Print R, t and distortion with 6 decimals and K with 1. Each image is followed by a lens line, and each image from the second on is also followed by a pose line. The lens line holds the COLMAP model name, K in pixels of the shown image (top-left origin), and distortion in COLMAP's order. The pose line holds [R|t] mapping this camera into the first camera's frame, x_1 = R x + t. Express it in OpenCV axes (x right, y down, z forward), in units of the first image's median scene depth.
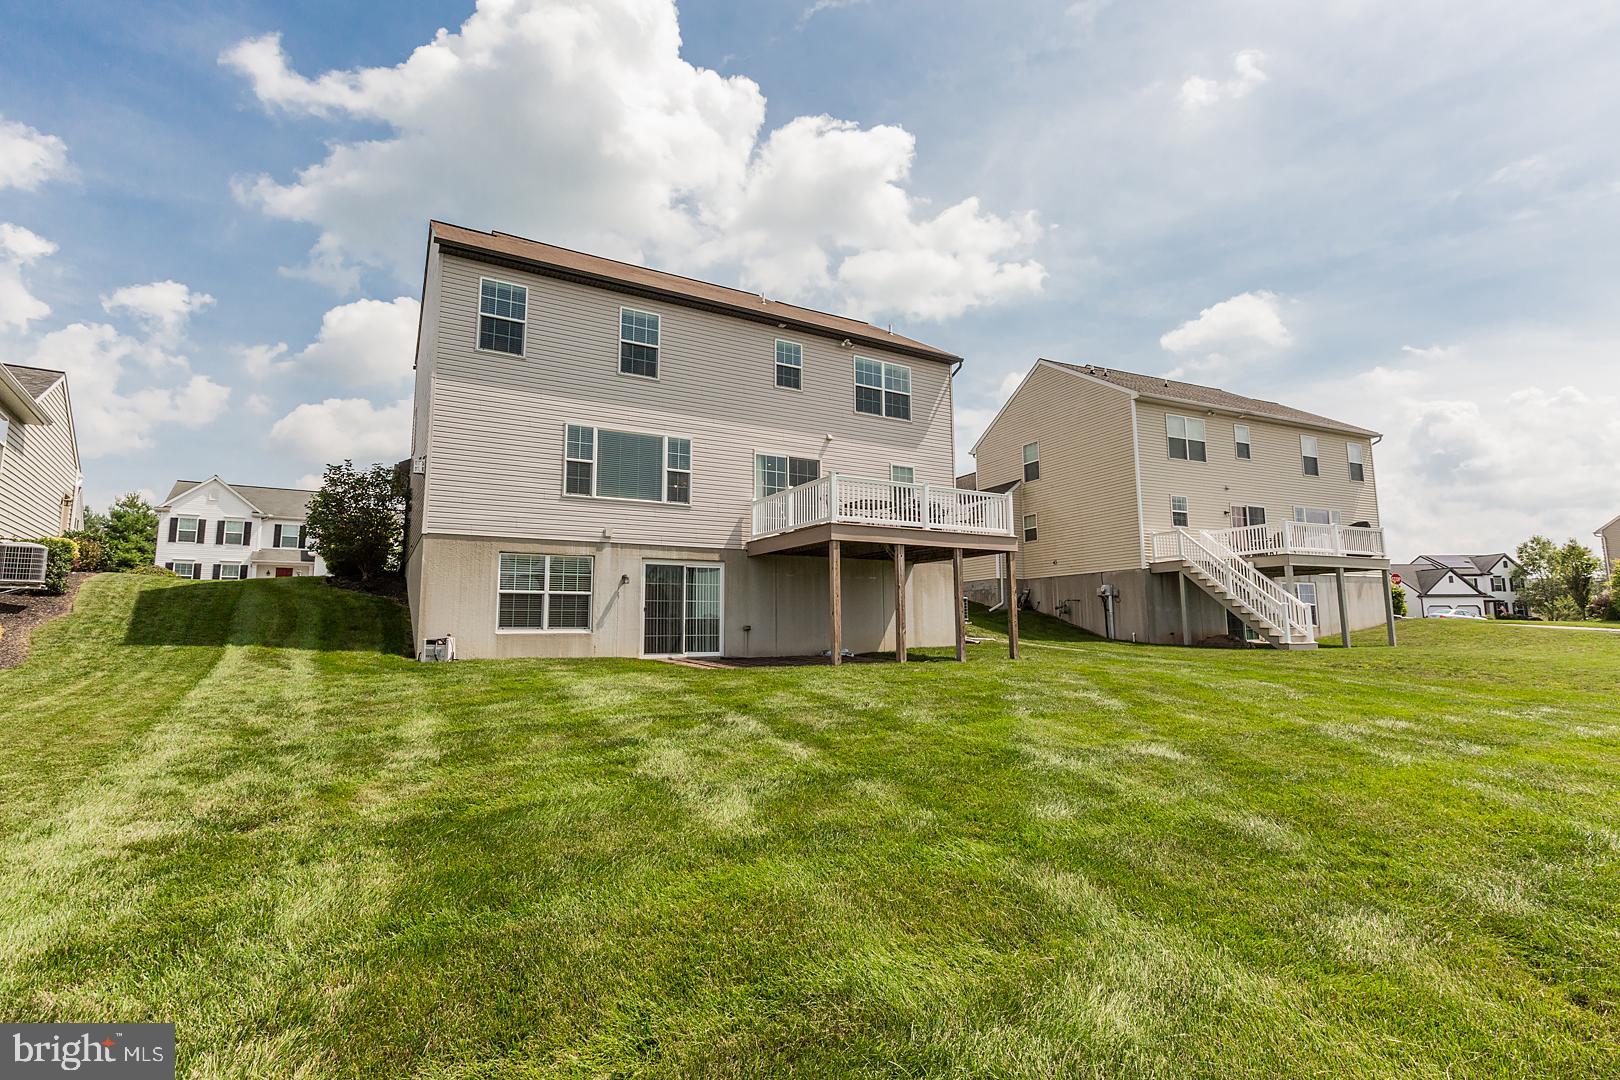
lens RADIAL K [[797.4, 0, 812.4], [0, 797.4, 531.6], [0, 0, 1]] dist [-0.013802, -0.000247]
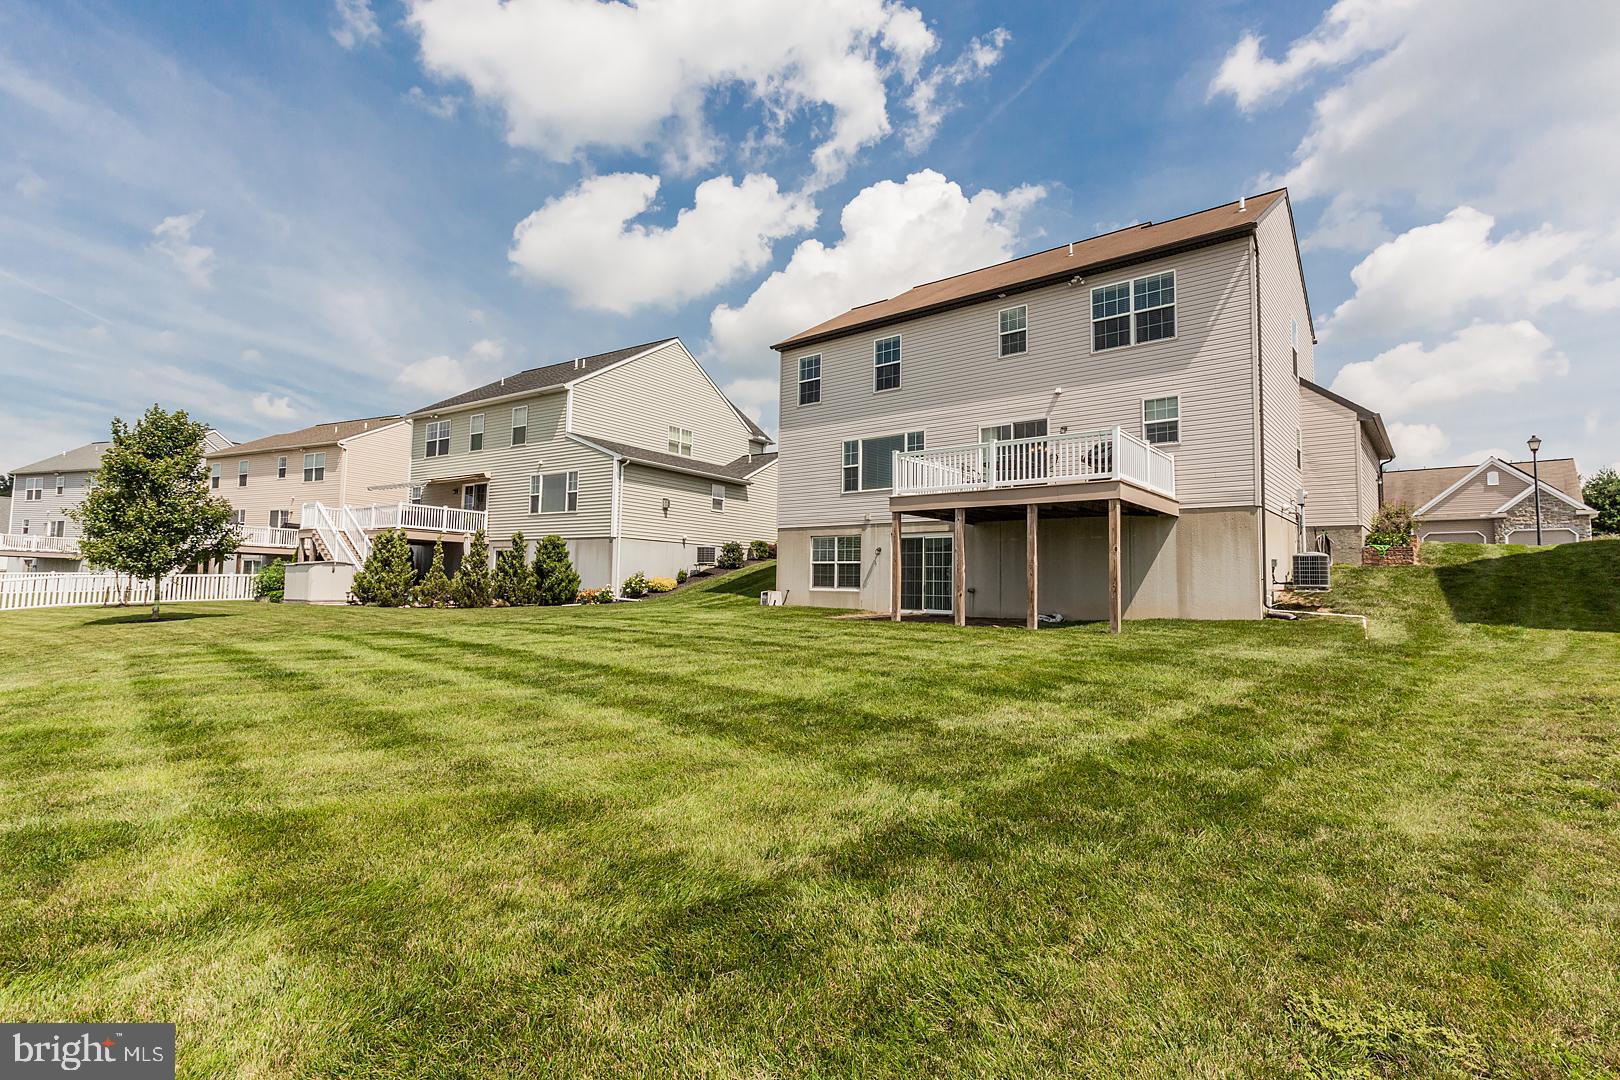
lens RADIAL K [[762.3, 0, 811.4], [0, 762.3, 541.3], [0, 0, 1]] dist [-0.007172, 0.000309]
pose [[0.310805, -0.040179, -0.949624, 0.901673], [0.099850, 0.994958, -0.009417, 0.043669], [0.945214, -0.091893, 0.313250, 0.495842]]
